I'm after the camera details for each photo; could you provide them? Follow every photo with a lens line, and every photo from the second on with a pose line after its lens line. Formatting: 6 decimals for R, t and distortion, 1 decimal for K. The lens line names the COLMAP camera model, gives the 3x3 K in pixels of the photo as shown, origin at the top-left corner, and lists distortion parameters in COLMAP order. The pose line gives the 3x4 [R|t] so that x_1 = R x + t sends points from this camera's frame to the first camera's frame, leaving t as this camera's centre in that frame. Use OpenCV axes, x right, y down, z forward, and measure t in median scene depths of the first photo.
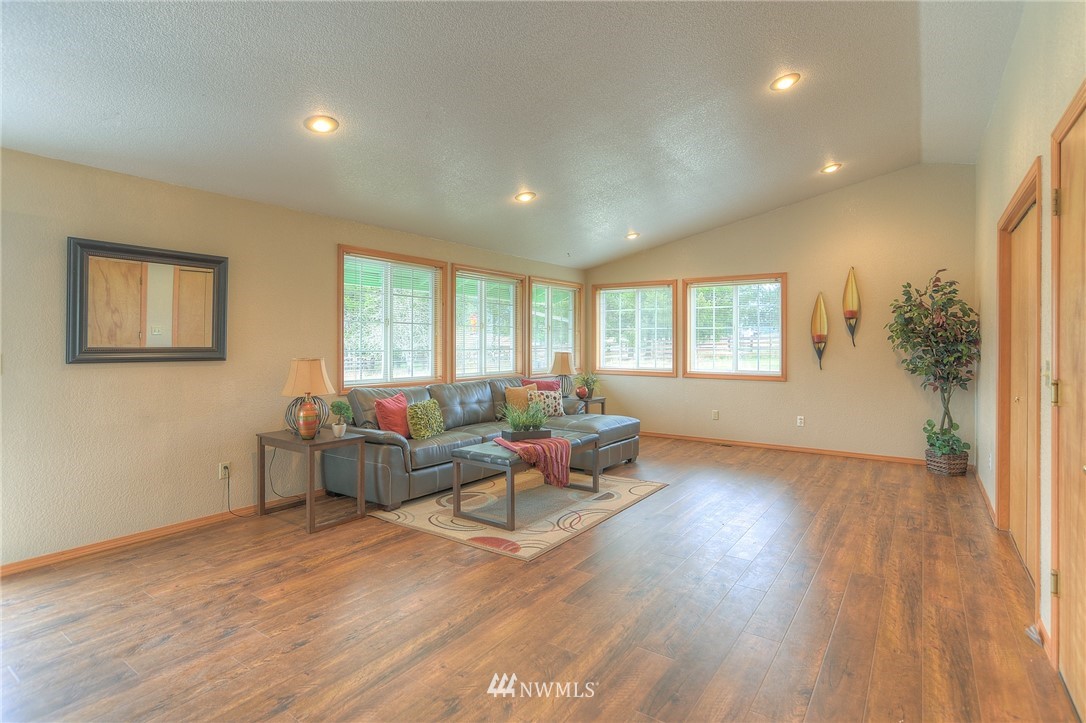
lens RADIAL K [[553.2, 0, 543.5], [0, 553.2, 341.1], [0, 0, 1]] dist [-0.003660, 0.000087]
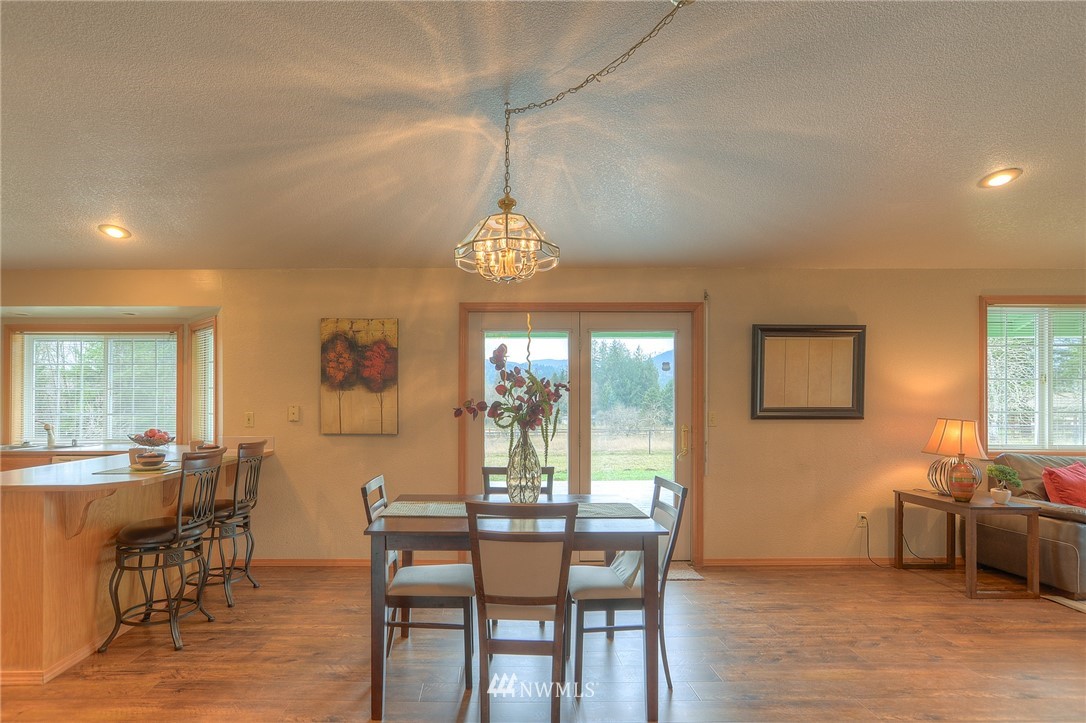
lens RADIAL K [[566.3, 0, 505.6], [0, 566.3, 401.3], [0, 0, 1]] dist [-0.024835, 0.025172]
pose [[0.584523, -0.006227, -0.811353, -0.063657], [0.005192, 0.999979, -0.003934, -0.000314], [0.811361, -0.001912, 0.584543, -0.174620]]
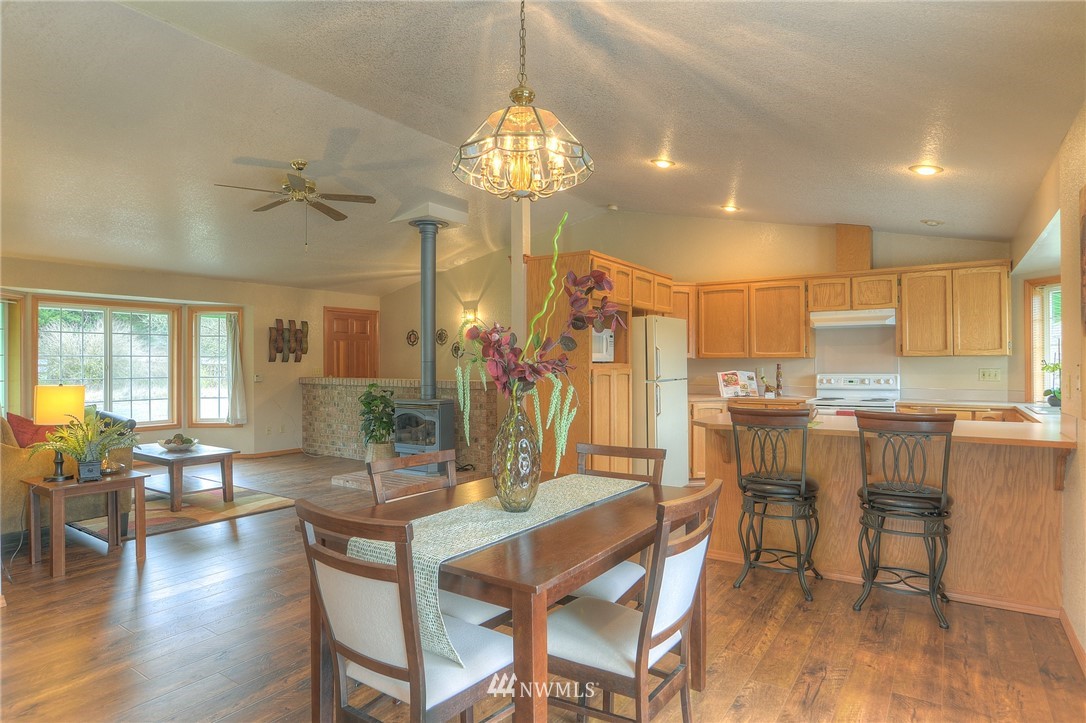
lens RADIAL K [[628.5, 0, 535.2], [0, 628.5, 356.8], [0, 0, 1]] dist [-0.006388, 0.000828]
pose [[-0.999883, 0.002702, 0.015053, -0.498145], [0.002427, 0.999830, -0.018272, 0.005315], [-0.015099, -0.018233, -0.999720, 0.565257]]
